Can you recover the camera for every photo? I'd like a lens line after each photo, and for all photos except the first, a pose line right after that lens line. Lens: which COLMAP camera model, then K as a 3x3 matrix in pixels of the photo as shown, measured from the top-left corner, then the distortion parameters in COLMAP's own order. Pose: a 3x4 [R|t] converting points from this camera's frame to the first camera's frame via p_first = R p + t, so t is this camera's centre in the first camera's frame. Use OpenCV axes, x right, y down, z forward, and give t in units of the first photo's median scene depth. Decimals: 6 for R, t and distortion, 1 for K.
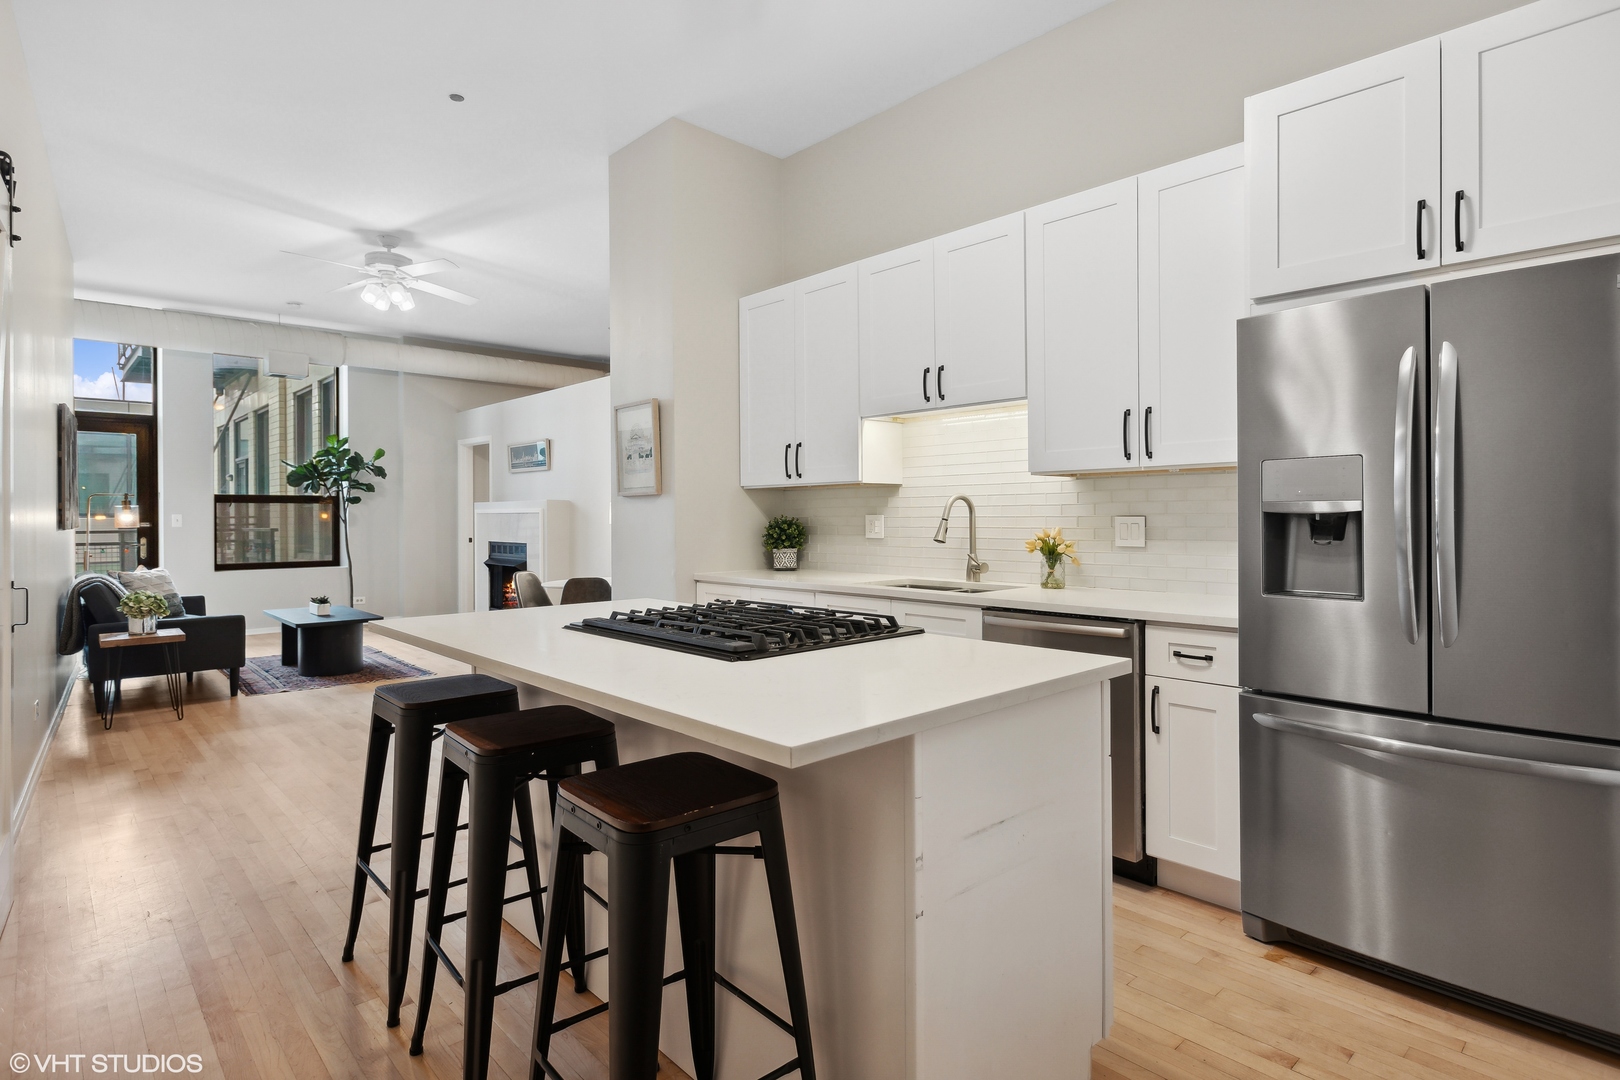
lens RADIAL K [[844.3, 0, 793.2], [0, 844.3, 519.9], [0, 0, 1]] dist [-0.005447, -0.000133]
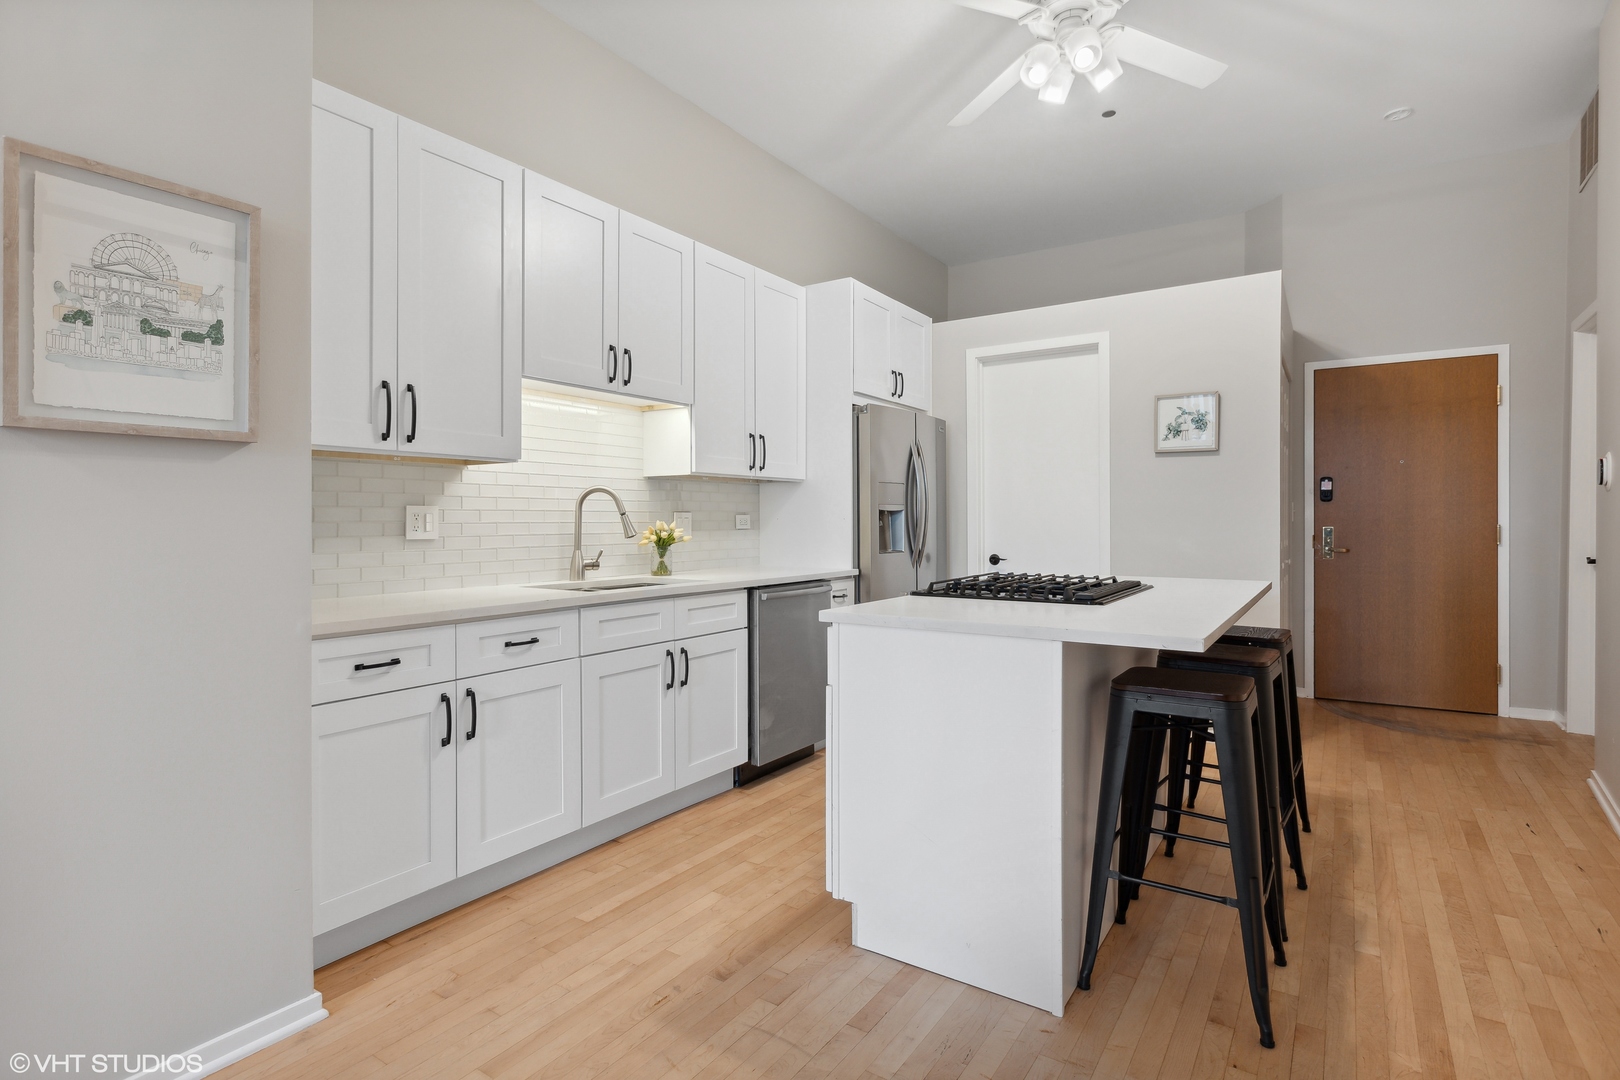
lens RADIAL K [[811.7, 0, 806.6], [0, 811.7, 526.7], [0, 0, 1]] dist [-0.000771, -0.000415]
pose [[-0.241759, 0.003109, 0.970331, -0.322270], [0.010919, 0.999940, -0.000483, 0.007571], [-0.970275, 0.010478, -0.241778, 0.441409]]
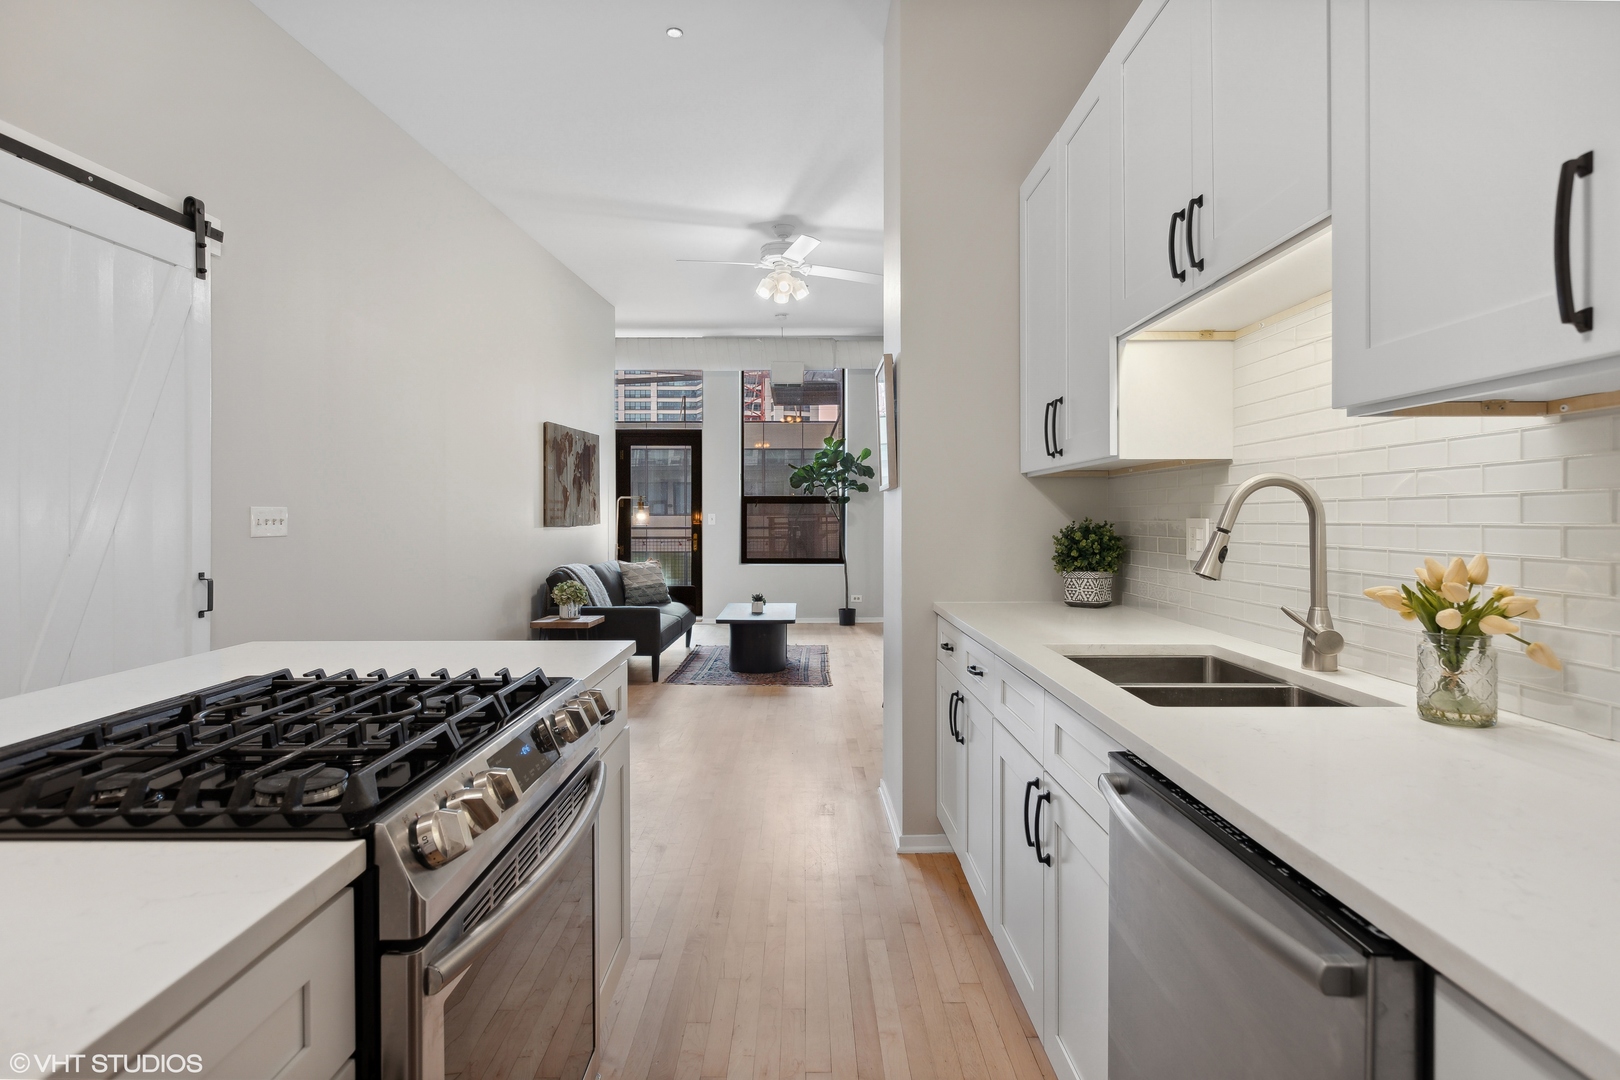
lens RADIAL K [[844.3, 0, 799.5], [0, 844.3, 532.3], [0, 0, 1]] dist [-0.005447, -0.000133]
pose [[0.739578, 0.015832, -0.672885, 0.140366], [-0.004950, 0.999824, 0.018084, -0.002865], [0.673053, -0.010044, 0.739526, 0.221382]]
